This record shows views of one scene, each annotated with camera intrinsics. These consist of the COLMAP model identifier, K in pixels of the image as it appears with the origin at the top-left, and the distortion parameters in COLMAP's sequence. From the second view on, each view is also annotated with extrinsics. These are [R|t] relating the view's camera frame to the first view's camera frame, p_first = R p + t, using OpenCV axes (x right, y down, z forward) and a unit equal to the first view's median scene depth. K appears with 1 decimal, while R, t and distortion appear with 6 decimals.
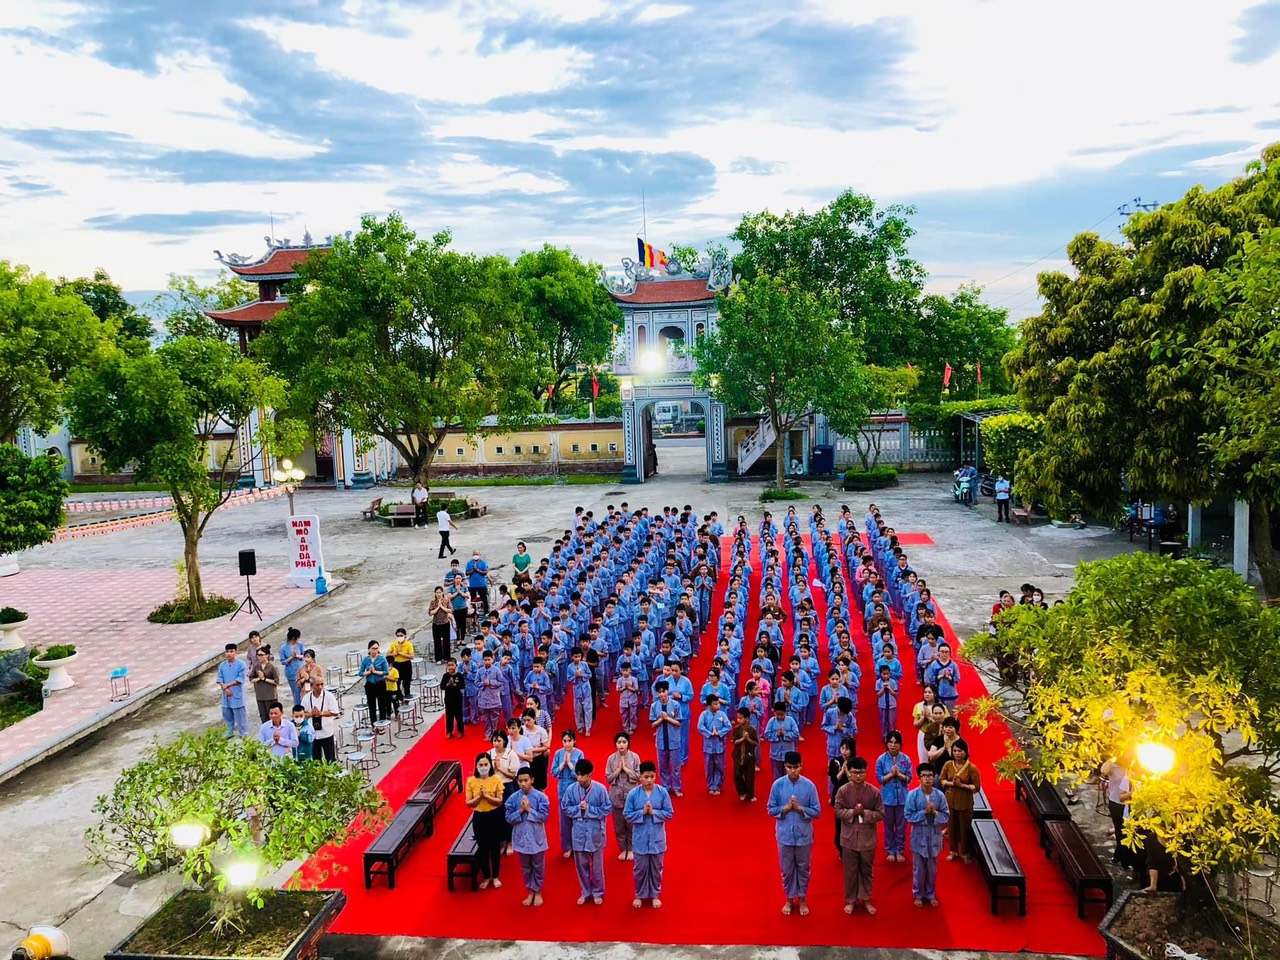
lens RADIAL K [[1016.1, 0, 640.0], [0, 1016.1, 480.0], [0, 0, 1]] dist [-0.003638, -0.001419]
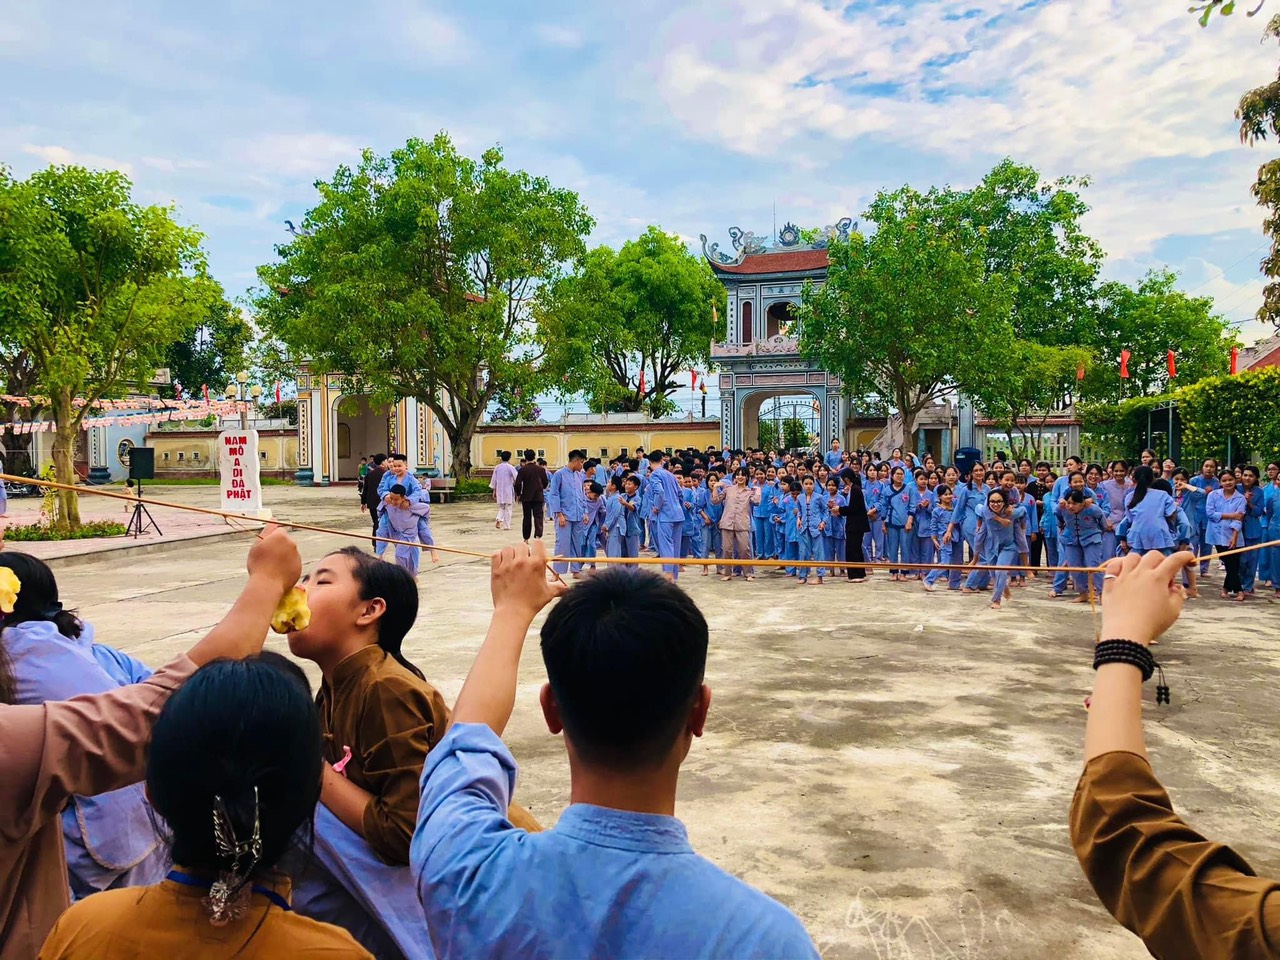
lens RADIAL K [[1016.1, 0, 640.0], [0, 1016.1, 480.0], [0, 0, 1]] dist [-0.003638, -0.001419]
pose [[0.987324, 0.033807, -0.155075, 0.044573], [-0.046587, 0.995743, -0.079533, 0.060862], [0.151726, 0.085749, 0.984696, 0.149803]]
